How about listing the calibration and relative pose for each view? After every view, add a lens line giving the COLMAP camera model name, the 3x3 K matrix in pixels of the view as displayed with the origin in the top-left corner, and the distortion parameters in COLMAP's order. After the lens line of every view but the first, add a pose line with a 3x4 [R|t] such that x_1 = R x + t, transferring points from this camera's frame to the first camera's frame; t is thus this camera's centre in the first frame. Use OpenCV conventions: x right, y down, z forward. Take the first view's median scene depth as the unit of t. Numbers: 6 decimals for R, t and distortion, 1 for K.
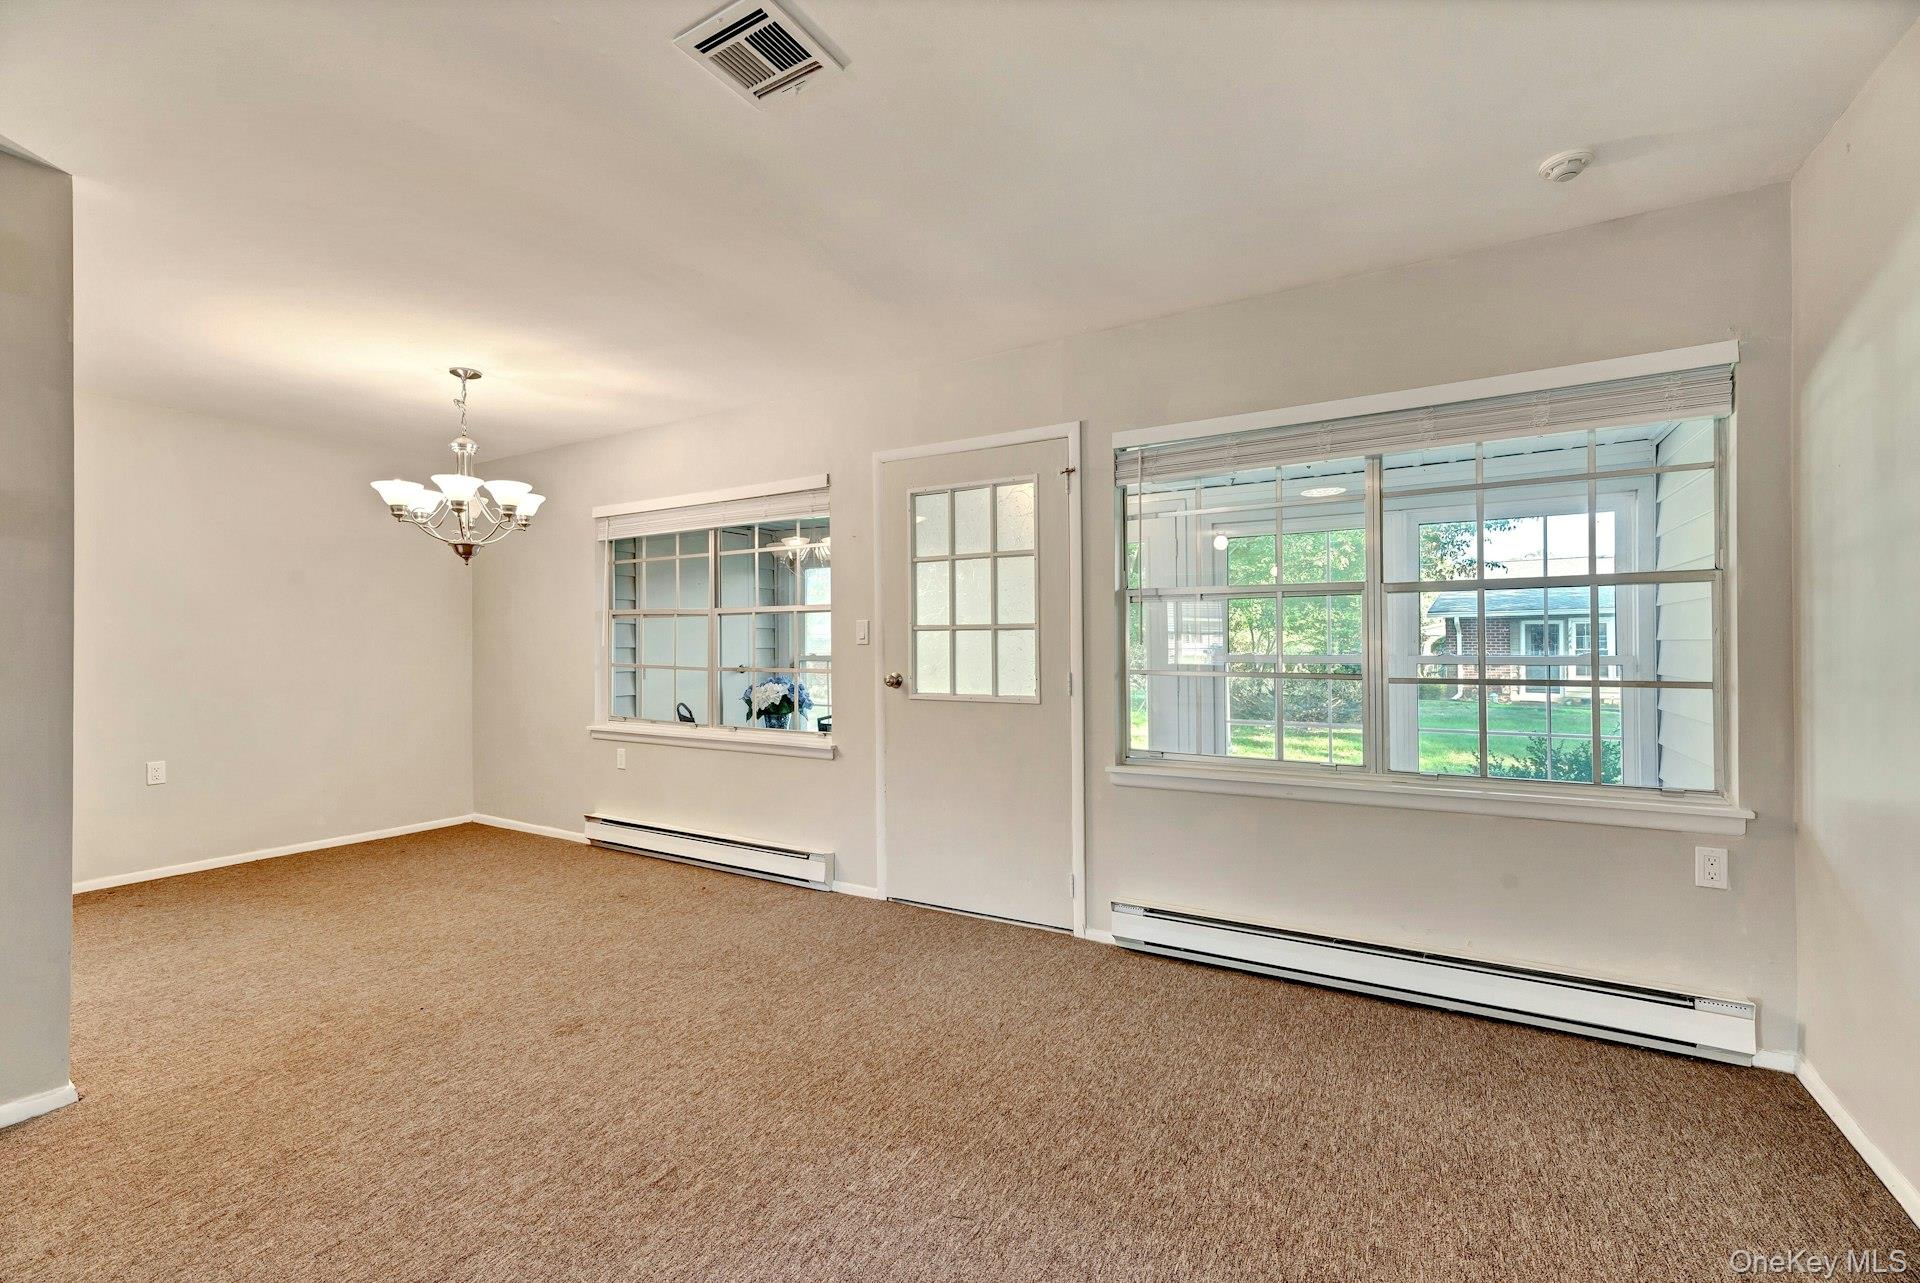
lens RADIAL K [[787.3, 0, 980.7], [0, 787.3, 643.0], [0, 0, 1]] dist [-0.000501, -0.000301]
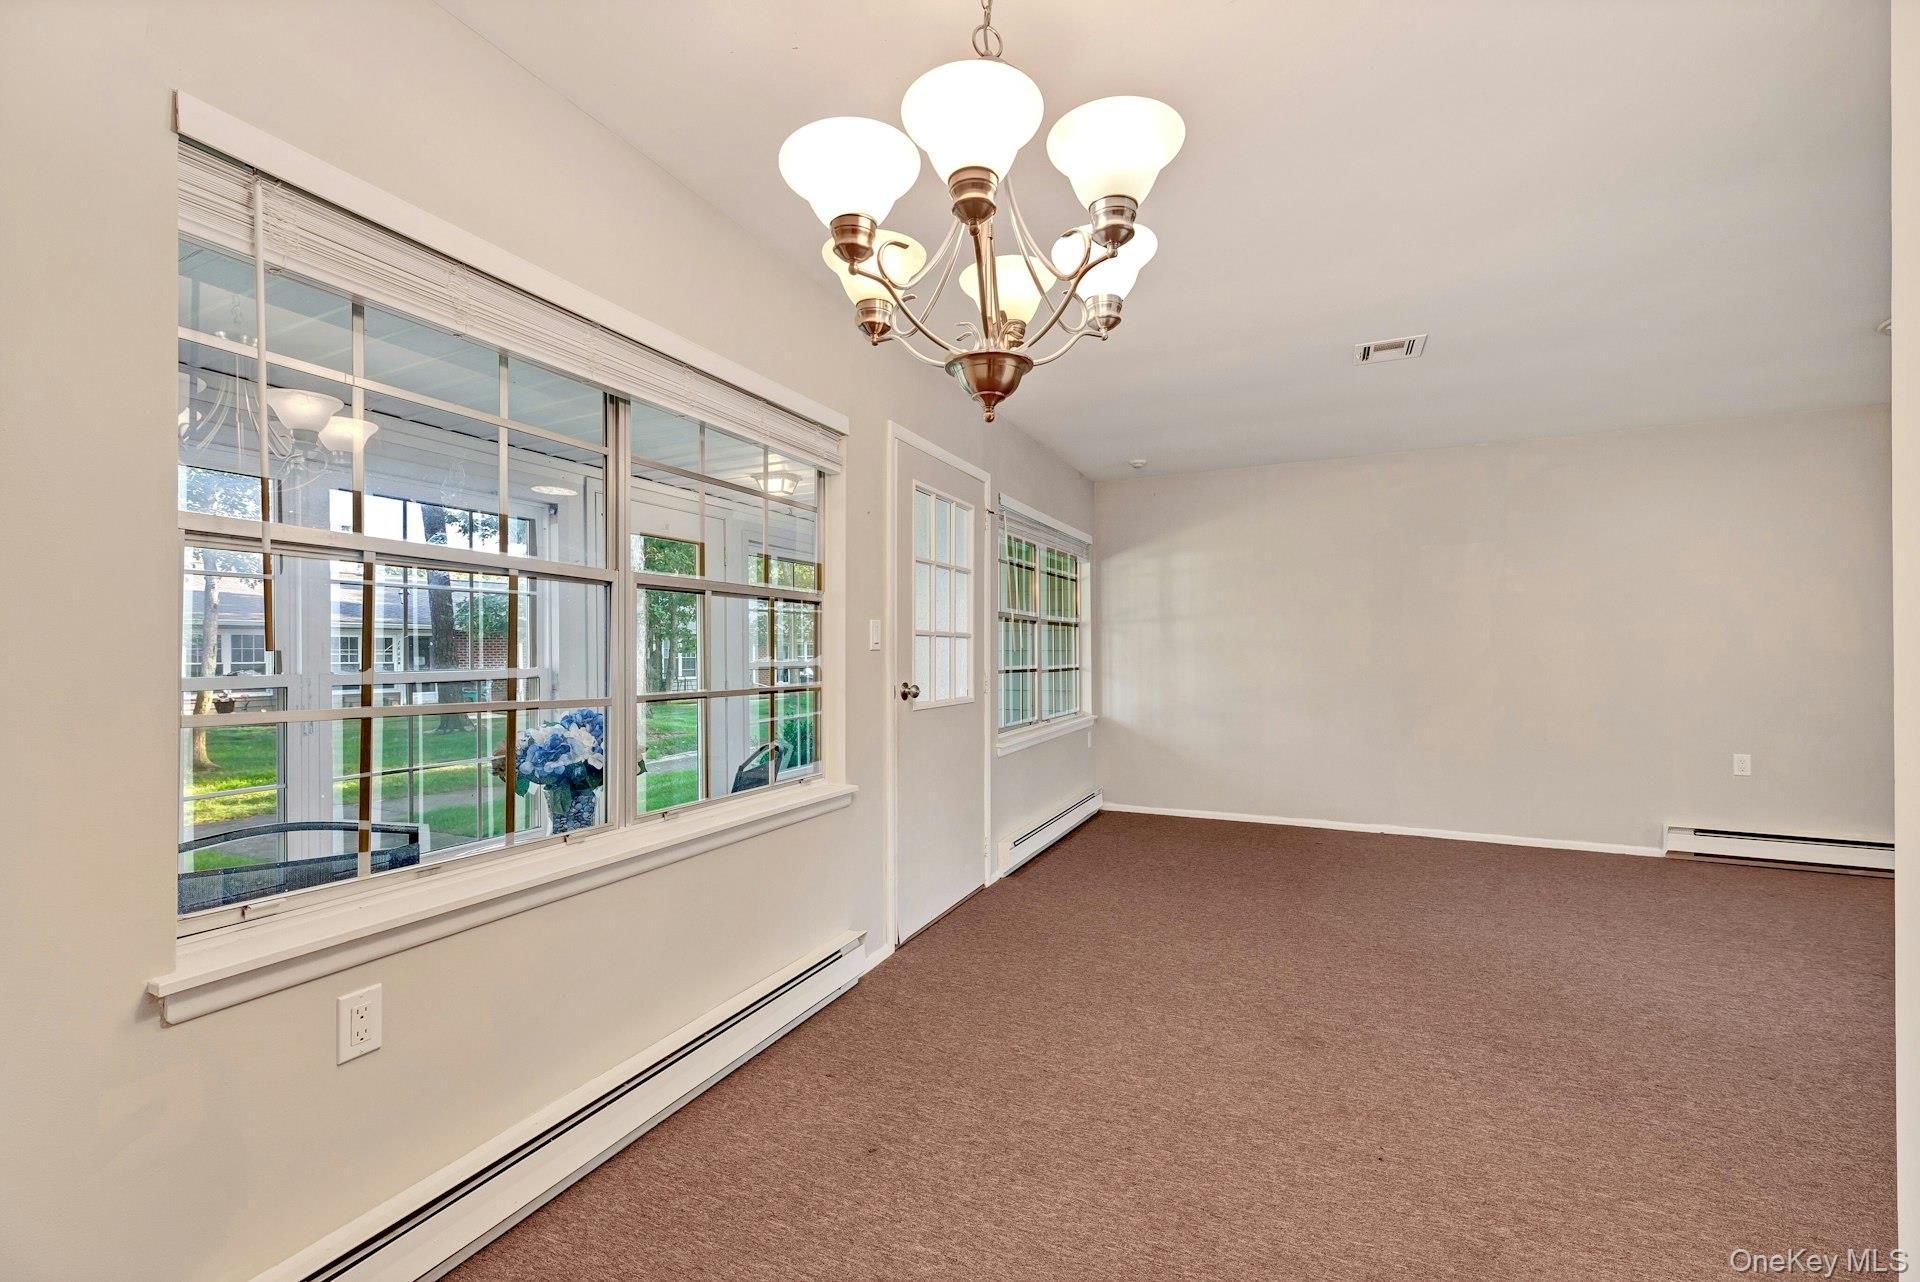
lens RADIAL K [[780.4, 0, 933.0], [0, 780.4, 649.0], [0, 0, 1]] dist [0.001022, 0.000321]
pose [[-0.054613, 0.008548, 0.998471, -1.164267], [0.001629, 0.999963, -0.008471, 0.007457], [-0.998506, 0.001164, -0.054625, 1.201919]]
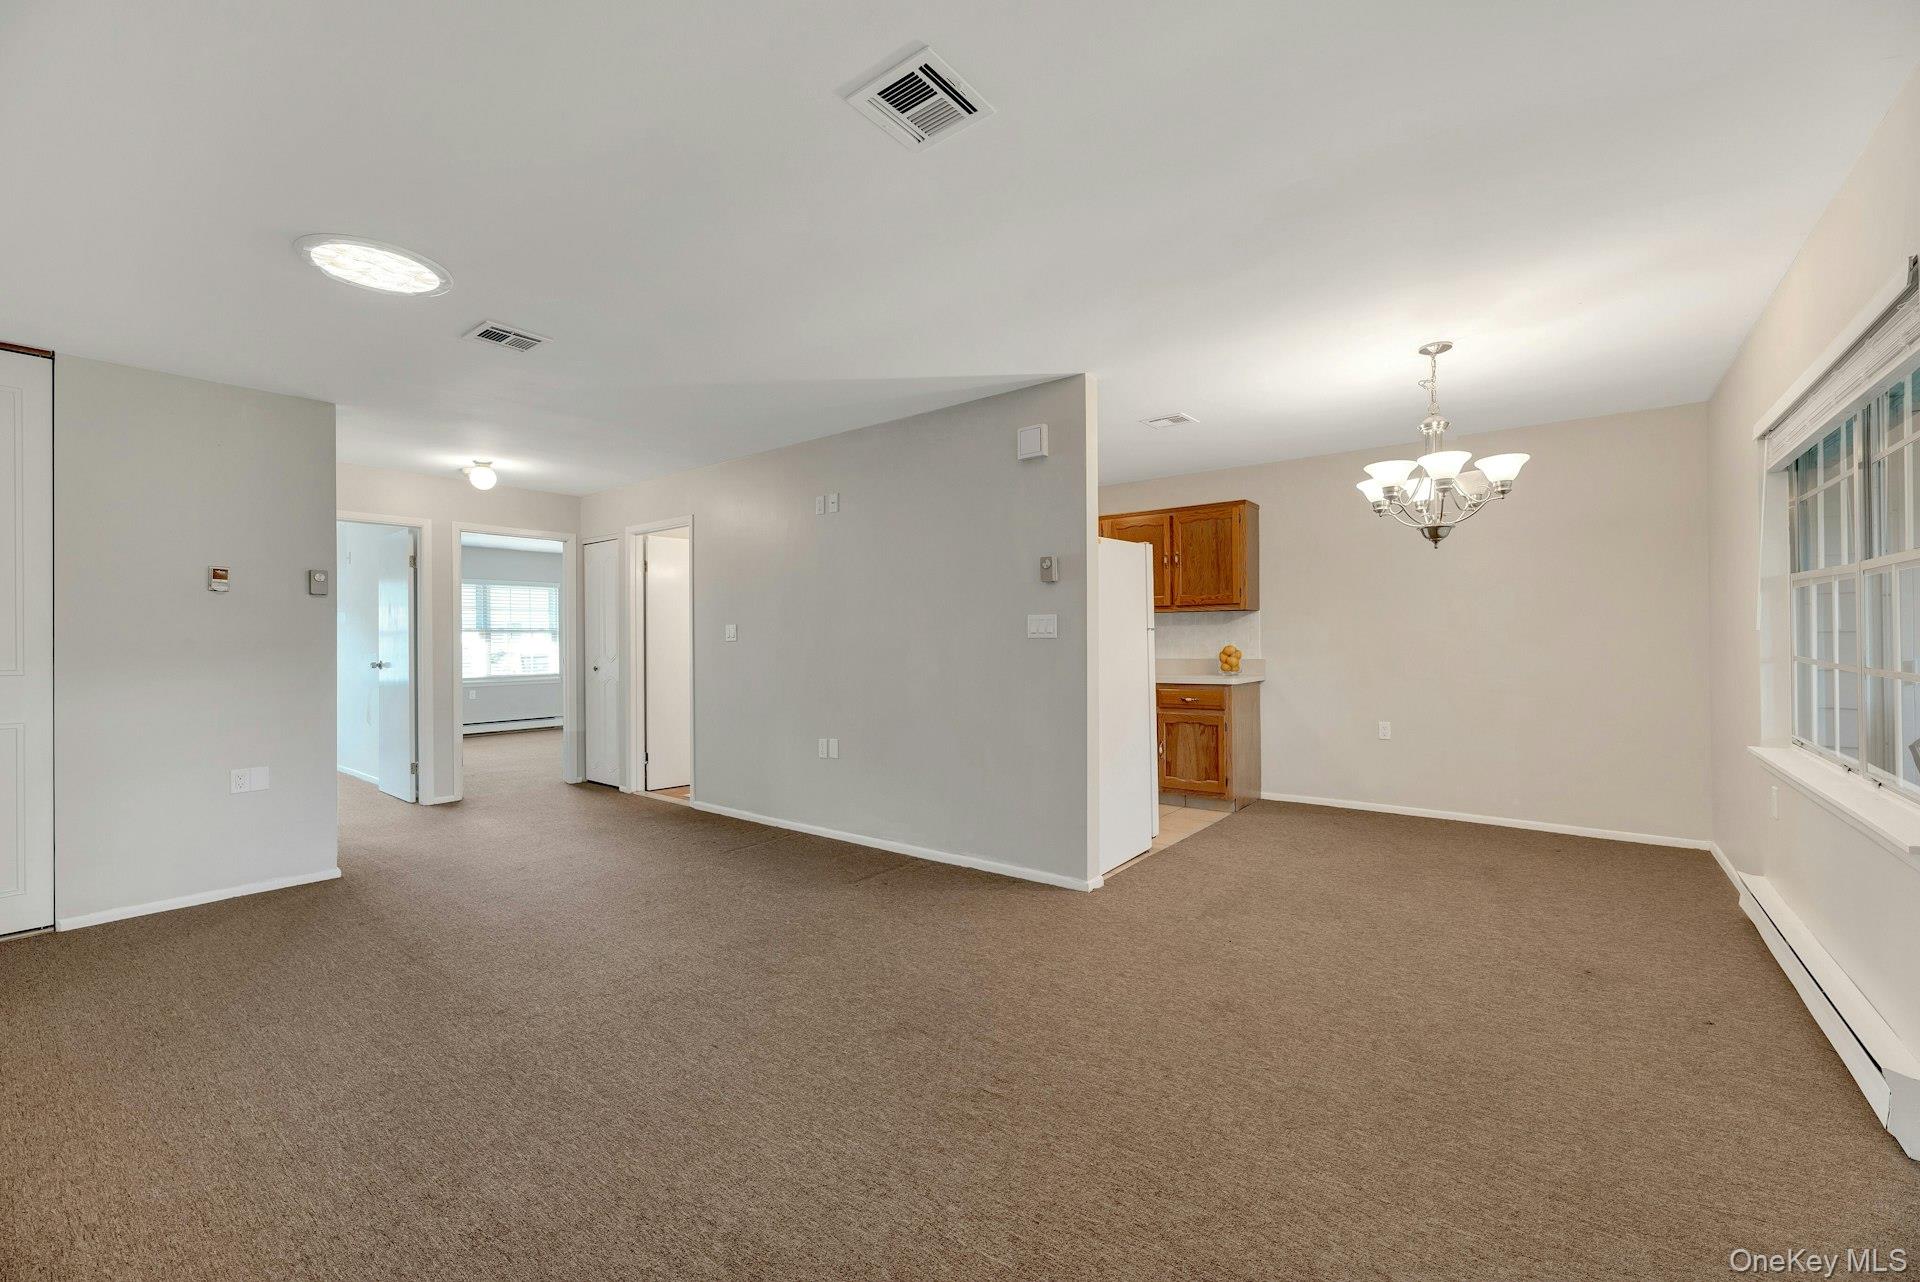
lens RADIAL K [[783.0, 0, 961.2], [0, 783.0, 638.7], [0, 0, 1]] dist [0.001289, 0.000180]
pose [[-0.137554, 0.004191, -0.990485, 0.425414], [0.013439, 0.999907, 0.002364, 0.001111], [0.990403, -0.012985, -0.137597, 0.638821]]
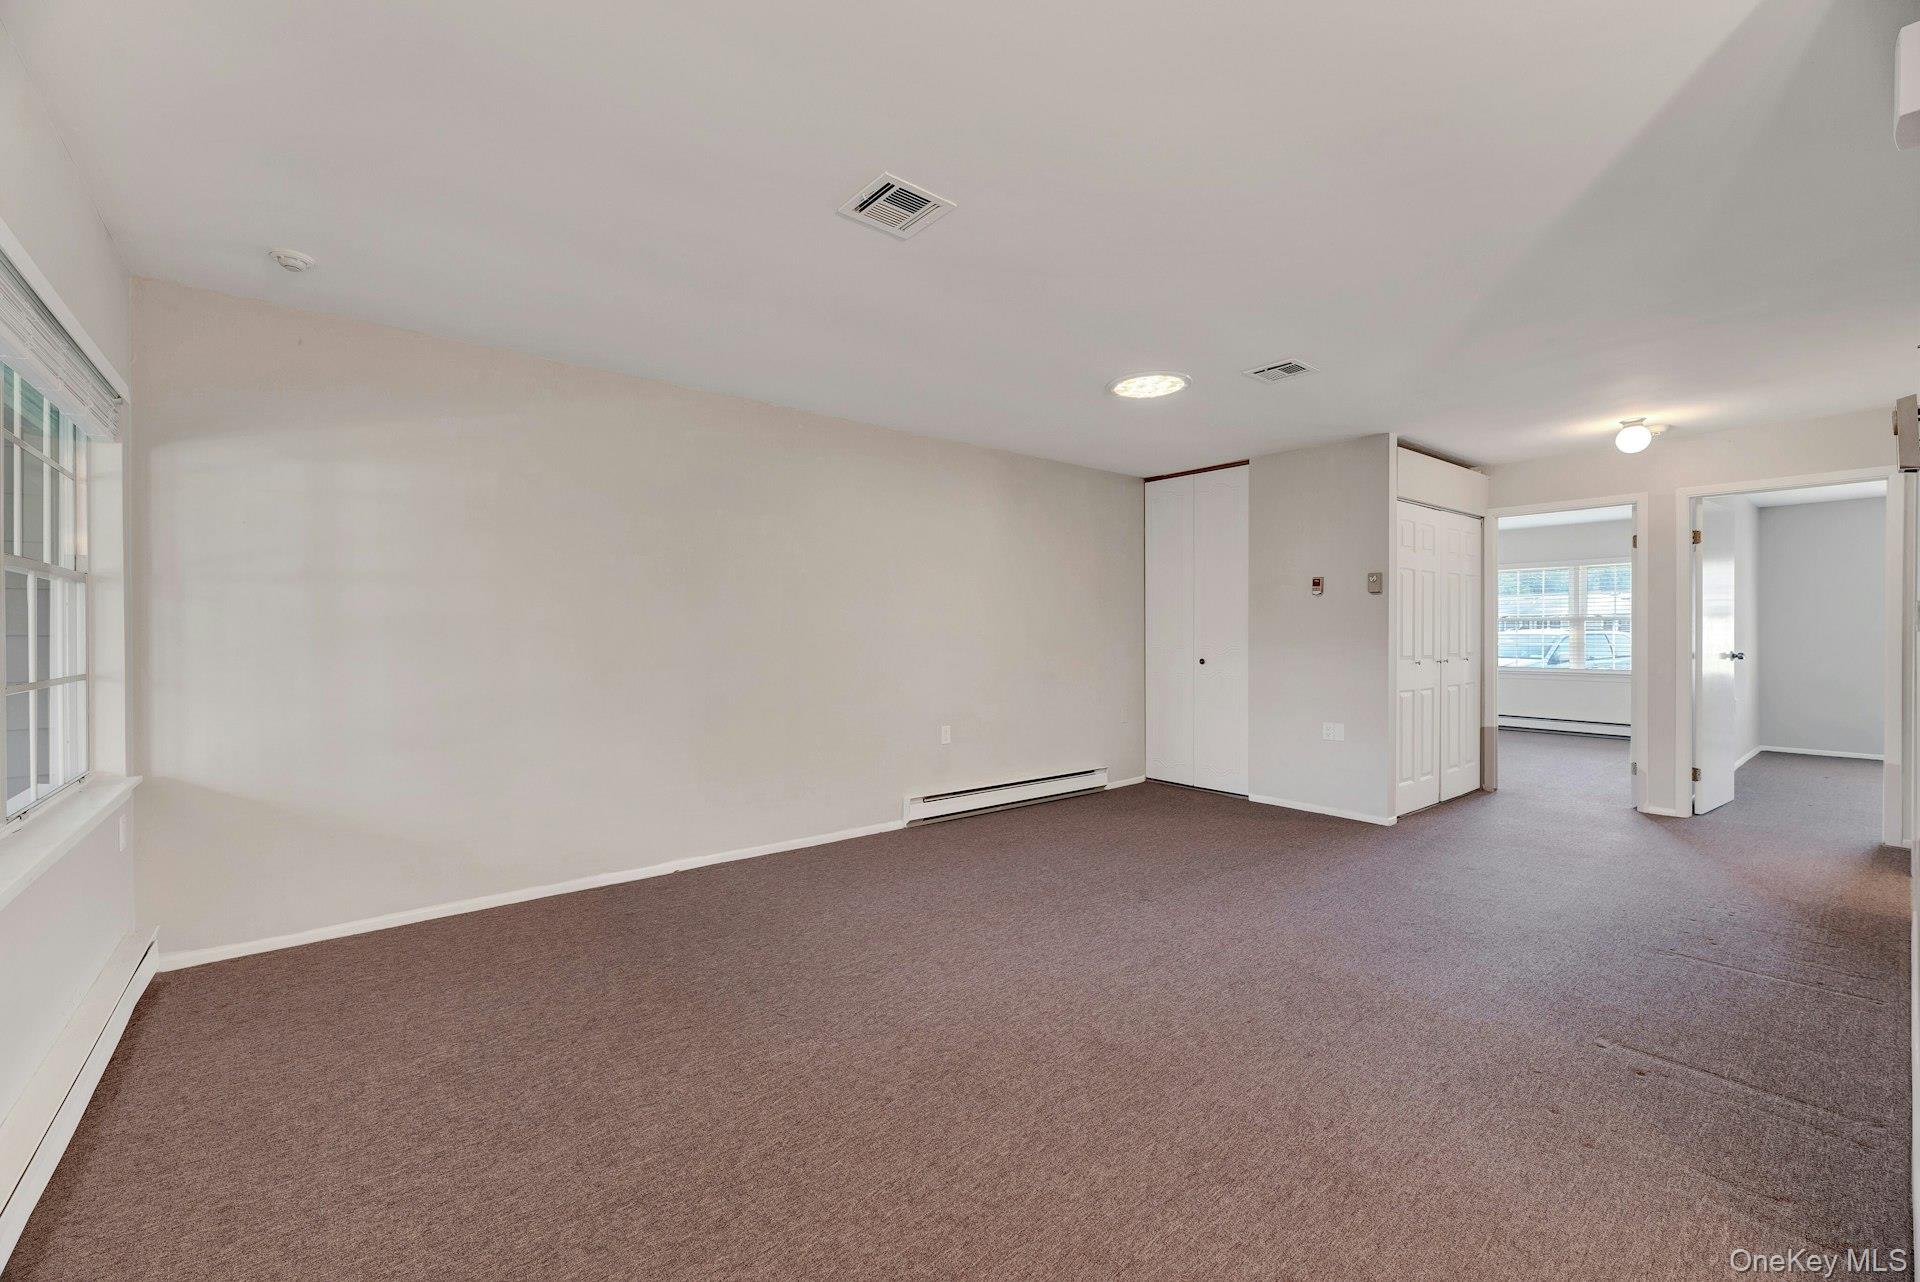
lens RADIAL K [[783.0, 0, 961.2], [0, 783.0, 638.7], [0, 0, 1]] dist [0.001289, 0.000180]
pose [[-0.934092, 0.005994, 0.356982, -0.466582], [0.006651, 0.999978, 0.000615, 0.004212], [-0.356970, 0.002949, -0.934111, 1.196355]]
